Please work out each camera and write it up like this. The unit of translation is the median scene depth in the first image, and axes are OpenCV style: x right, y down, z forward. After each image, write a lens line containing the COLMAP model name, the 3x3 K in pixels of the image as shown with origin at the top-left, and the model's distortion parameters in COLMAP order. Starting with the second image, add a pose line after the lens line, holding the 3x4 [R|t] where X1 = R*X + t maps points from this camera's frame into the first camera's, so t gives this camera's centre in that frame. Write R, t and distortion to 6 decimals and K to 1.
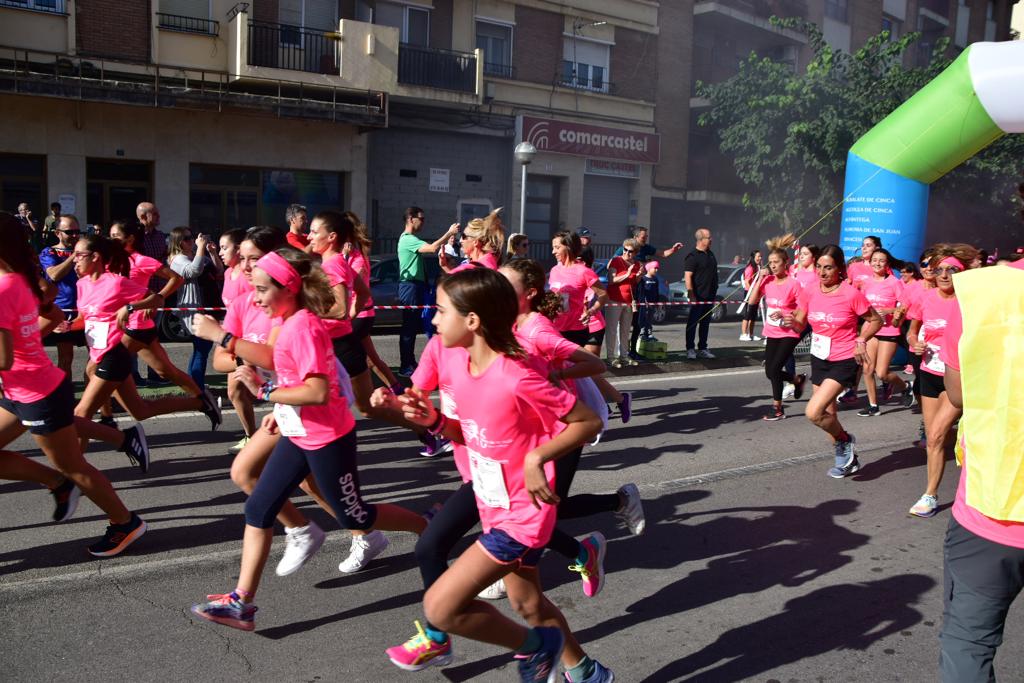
lens RADIAL K [[828.7, 0, 502.8], [0, 828.7, 343.0], [0, 0, 1]] dist [-0.162468, 0.138830]
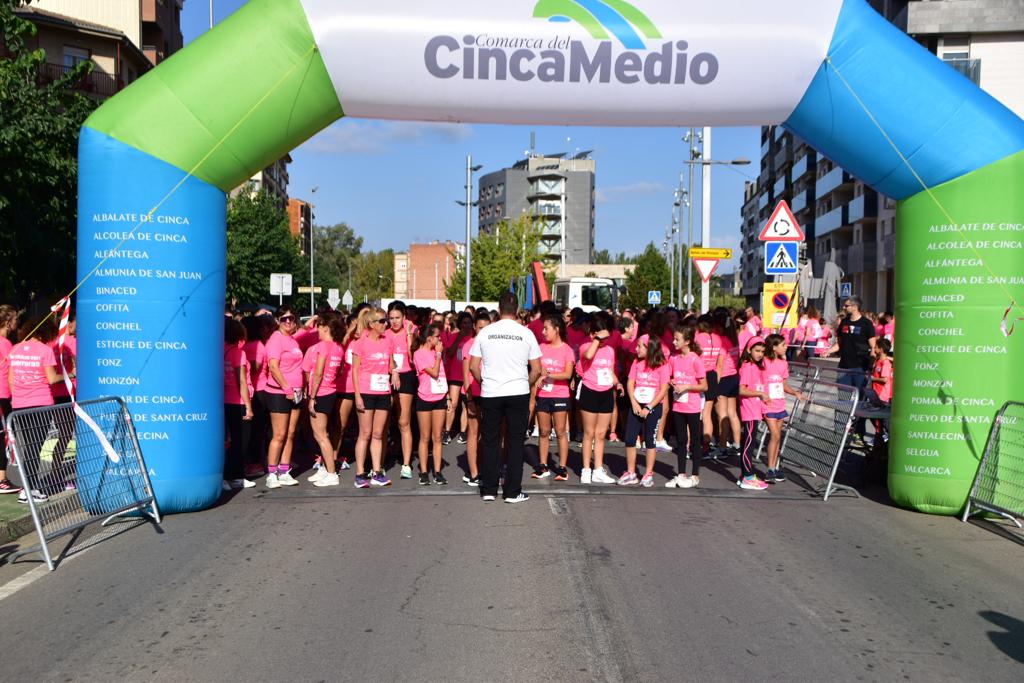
lens RADIAL K [[1239.6, 0, 509.9], [0, 1239.6, 344.6], [0, 0, 1]] dist [-0.059233, 0.366145]
pose [[0.548471, -0.055165, 0.834348, -0.068032], [0.115903, 0.993205, -0.010523, -0.032490], [-0.828098, 0.102475, 0.551138, 0.199521]]
